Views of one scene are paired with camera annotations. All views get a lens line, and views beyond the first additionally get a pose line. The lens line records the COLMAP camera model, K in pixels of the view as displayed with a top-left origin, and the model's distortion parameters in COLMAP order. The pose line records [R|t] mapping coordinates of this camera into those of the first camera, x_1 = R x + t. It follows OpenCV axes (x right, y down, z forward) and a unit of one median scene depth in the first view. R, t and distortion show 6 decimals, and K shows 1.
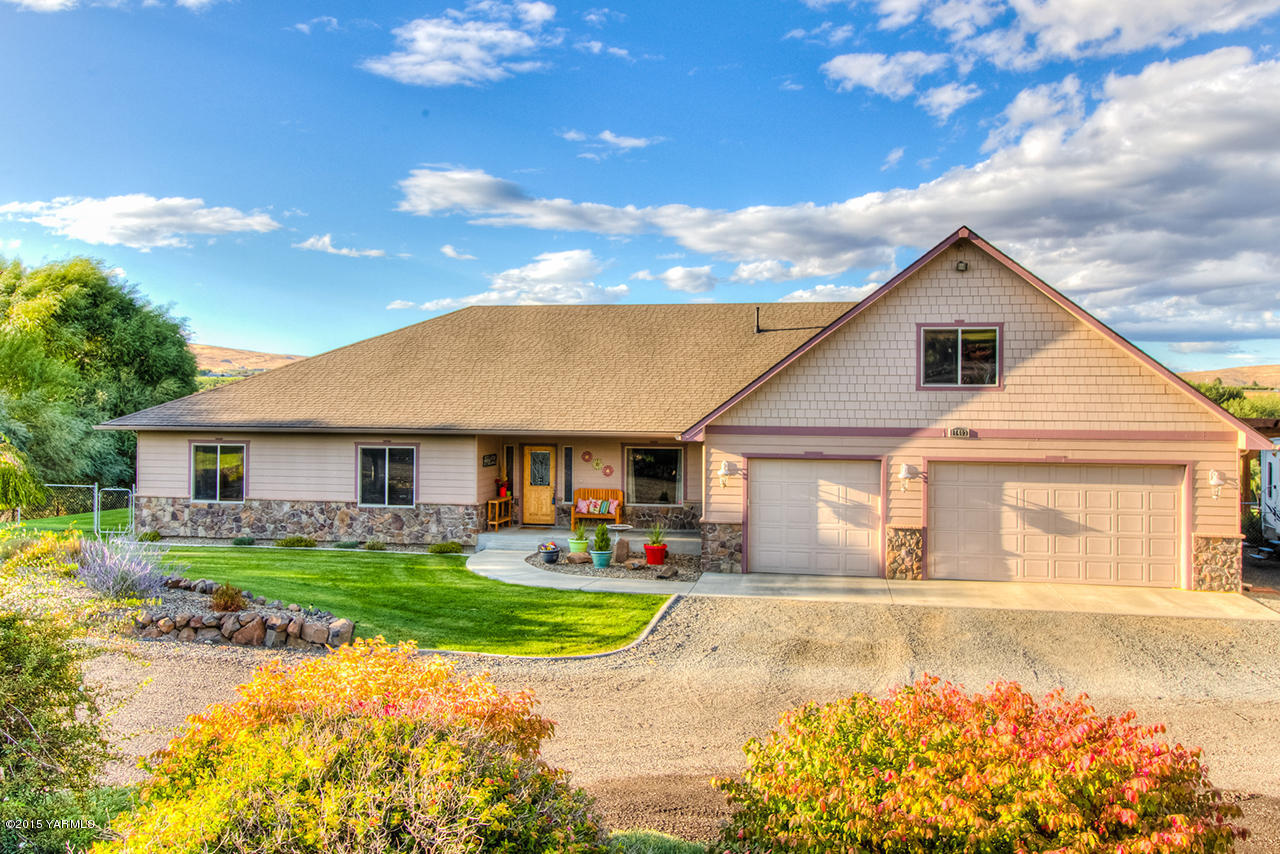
lens RADIAL K [[1057.5, 0, 641.7], [0, 1057.5, 425.4], [0, 0, 1]] dist [0.028241, -0.024480]
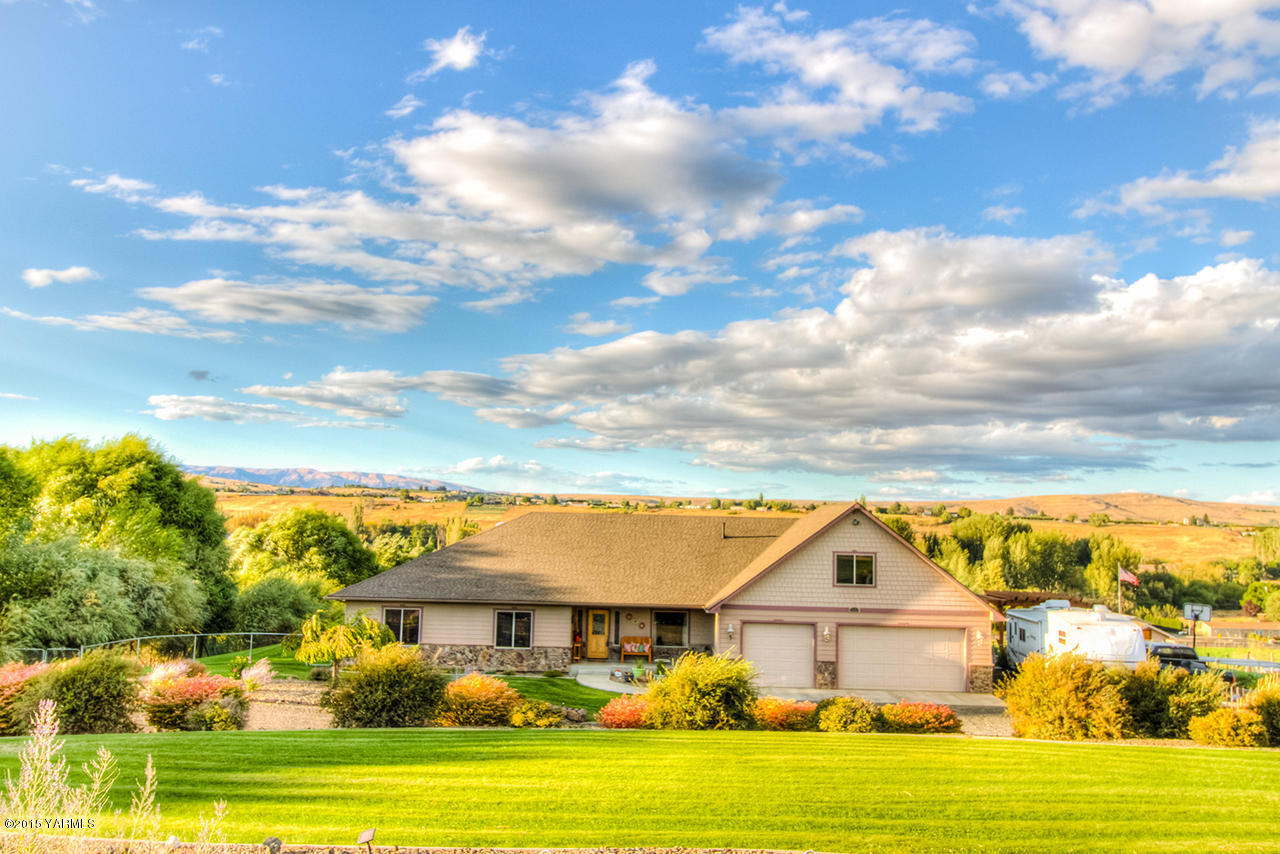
lens RADIAL K [[1057.5, 0, 665.3], [0, 1057.5, 463.5], [0, 0, 1]] dist [0.028241, -0.024480]
pose [[0.983339, 0.029251, 0.179413, -0.310430], [-0.015209, 0.996747, -0.079149, -0.081619], [-0.181145, 0.075102, 0.980585, -0.663695]]
